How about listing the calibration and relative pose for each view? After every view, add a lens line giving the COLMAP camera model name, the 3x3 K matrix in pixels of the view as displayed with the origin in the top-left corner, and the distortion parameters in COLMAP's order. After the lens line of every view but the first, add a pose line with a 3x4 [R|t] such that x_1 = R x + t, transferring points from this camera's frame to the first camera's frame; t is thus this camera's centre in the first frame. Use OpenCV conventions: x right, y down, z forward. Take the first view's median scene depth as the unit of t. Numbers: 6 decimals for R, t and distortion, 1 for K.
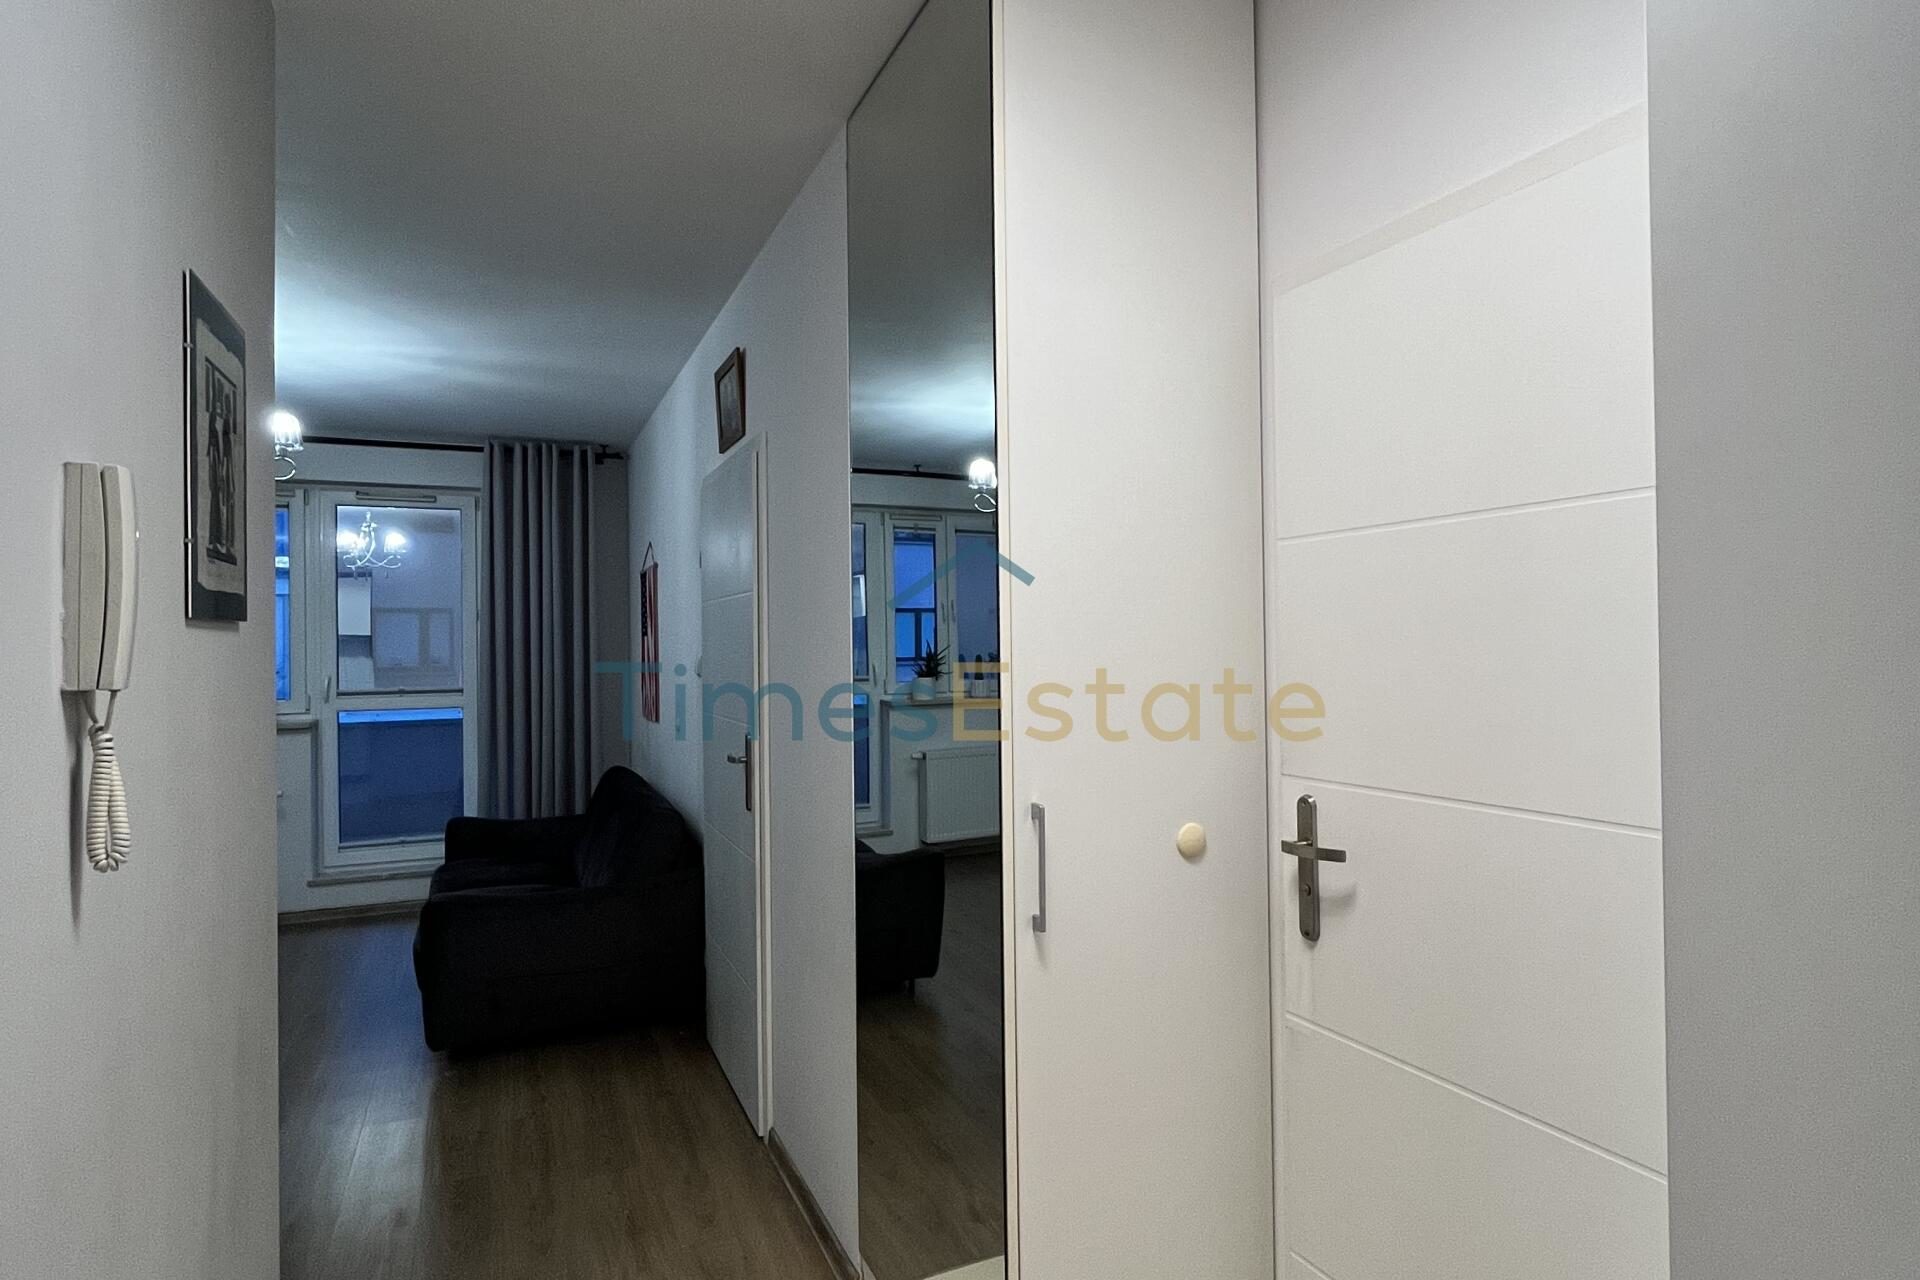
lens RADIAL K [[1060.7, 0, 960.0], [0, 1060.7, 640.0], [0, 0, 1]] dist [0.002892, 0.000681]
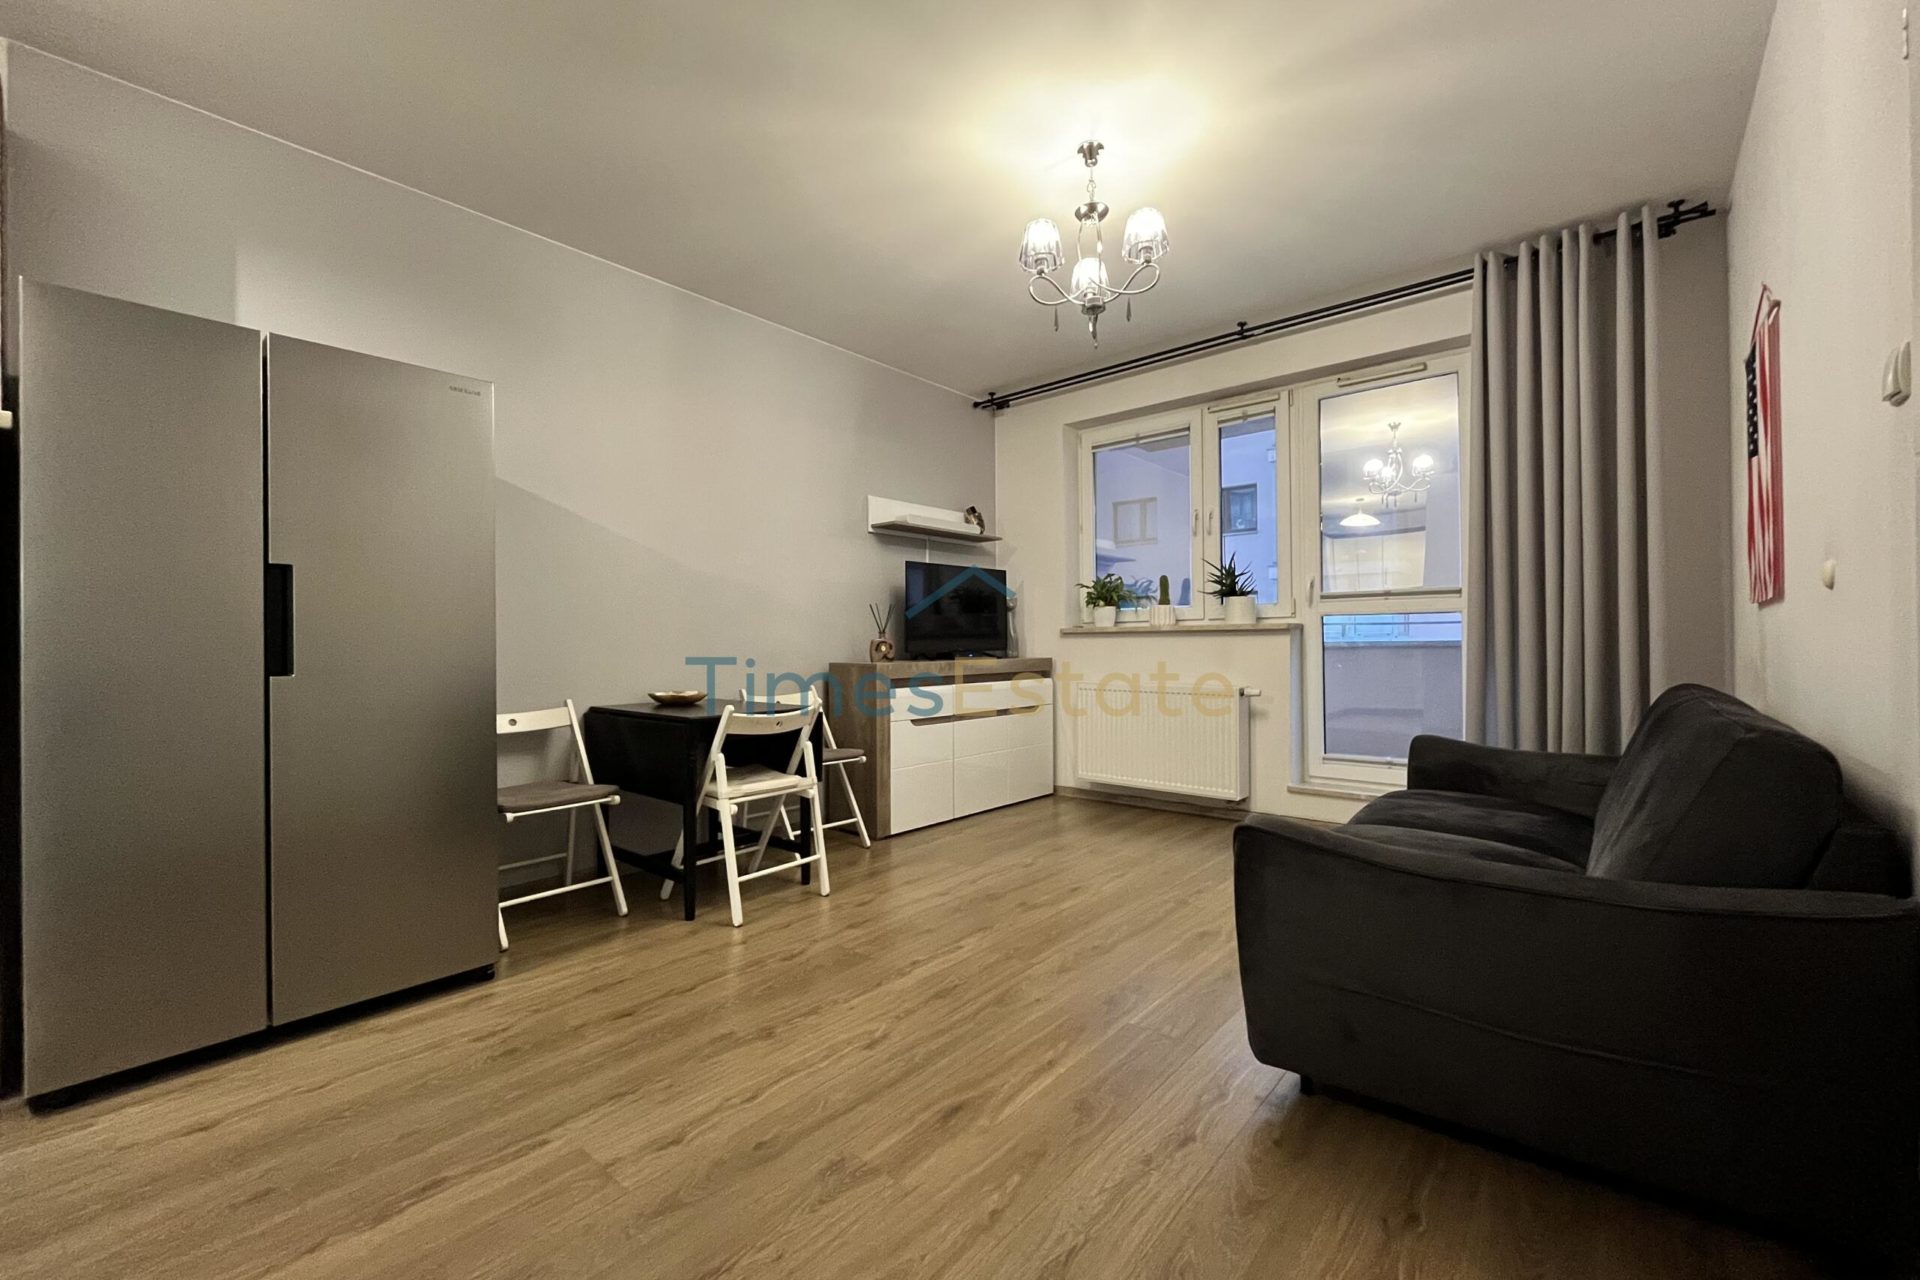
lens RADIAL K [[793.6, 0, 960.0], [0, 793.6, 640.0], [0, 0, 1]] dist [-0.002722, 0.008102]
pose [[0.452599, -0.000261, -0.891714, -0.098911], [0.018871, 0.999779, 0.009286, 0.077320], [0.891514, -0.021031, 0.452504, 0.390784]]
